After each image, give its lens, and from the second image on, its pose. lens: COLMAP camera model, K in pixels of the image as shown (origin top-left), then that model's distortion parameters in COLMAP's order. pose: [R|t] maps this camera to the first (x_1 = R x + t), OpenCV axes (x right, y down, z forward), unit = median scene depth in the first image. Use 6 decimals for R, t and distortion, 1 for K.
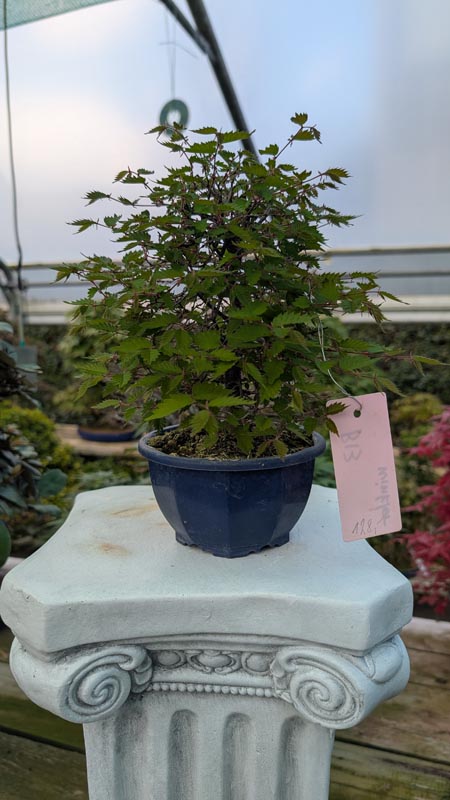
lens RADIAL K [[566.0, 0, 226.1], [0, 566.0, 402.9], [0, 0, 1]] dist [-0.018283, 0.010204]
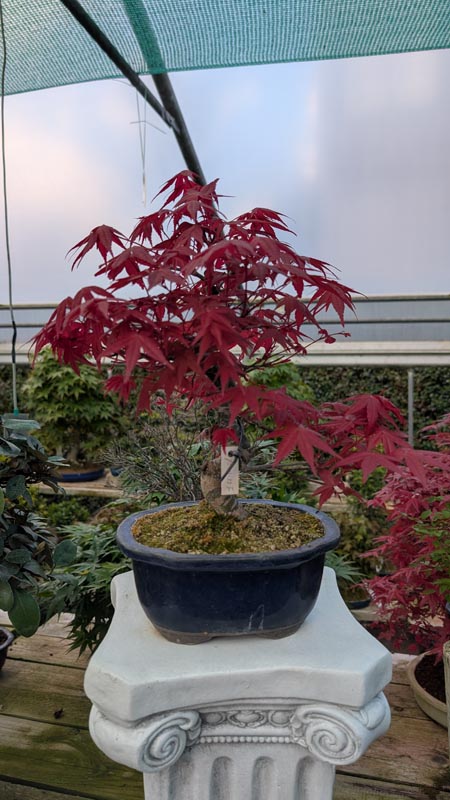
lens RADIAL K [[566.0, 0, 223.0], [0, 566.0, 397.1], [0, 0, 1]] dist [-0.018283, 0.010204]
pose [[0.995815, -0.005777, 0.091207, -0.198571], [0.010004, 0.998894, -0.045951, -0.241618], [-0.090840, 0.046672, 0.994771, -0.356802]]
